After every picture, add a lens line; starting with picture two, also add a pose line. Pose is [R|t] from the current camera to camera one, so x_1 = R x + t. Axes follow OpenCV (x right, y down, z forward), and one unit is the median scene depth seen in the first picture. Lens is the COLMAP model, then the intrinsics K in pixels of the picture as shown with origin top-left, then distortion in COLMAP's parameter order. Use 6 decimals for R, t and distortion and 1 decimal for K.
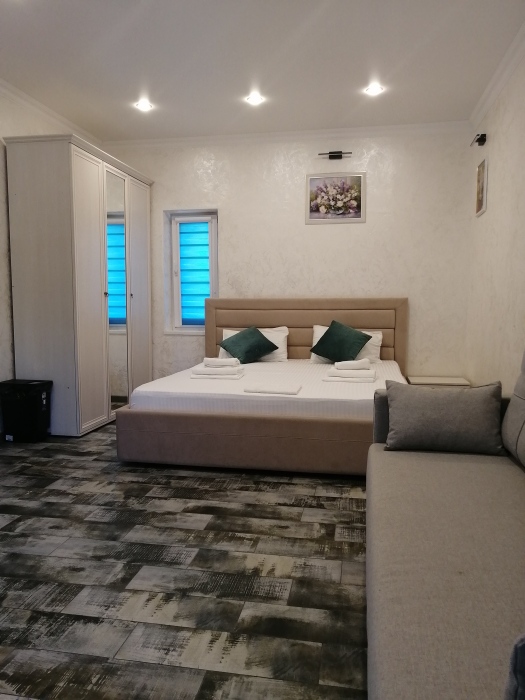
lens RADIAL K [[551.1, 0, 258.6], [0, 551.1, 350.2], [0, 0, 1]] dist [0.003283, 0.033353]
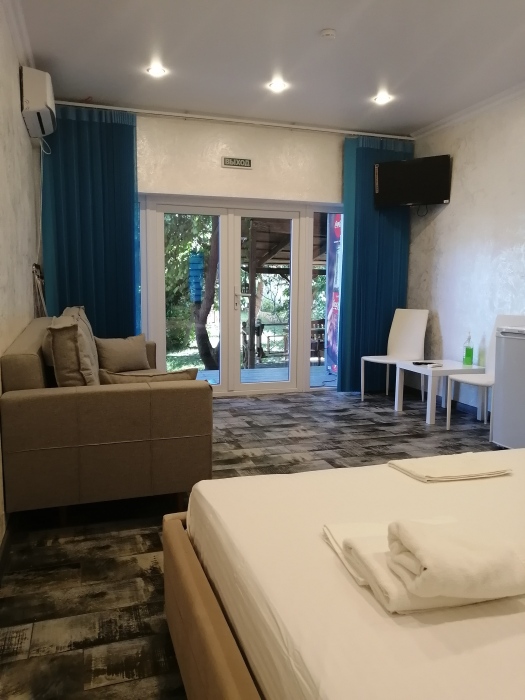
lens RADIAL K [[551.1, 0, 257.4], [0, 551.1, 347.1], [0, 0, 1]] dist [0.003283, 0.033353]
pose [[-0.877022, 0.044581, -0.478378, 0.726777], [-0.049769, 0.981899, 0.182749, -0.221633], [0.477866, 0.184084, -0.858928, 2.212847]]
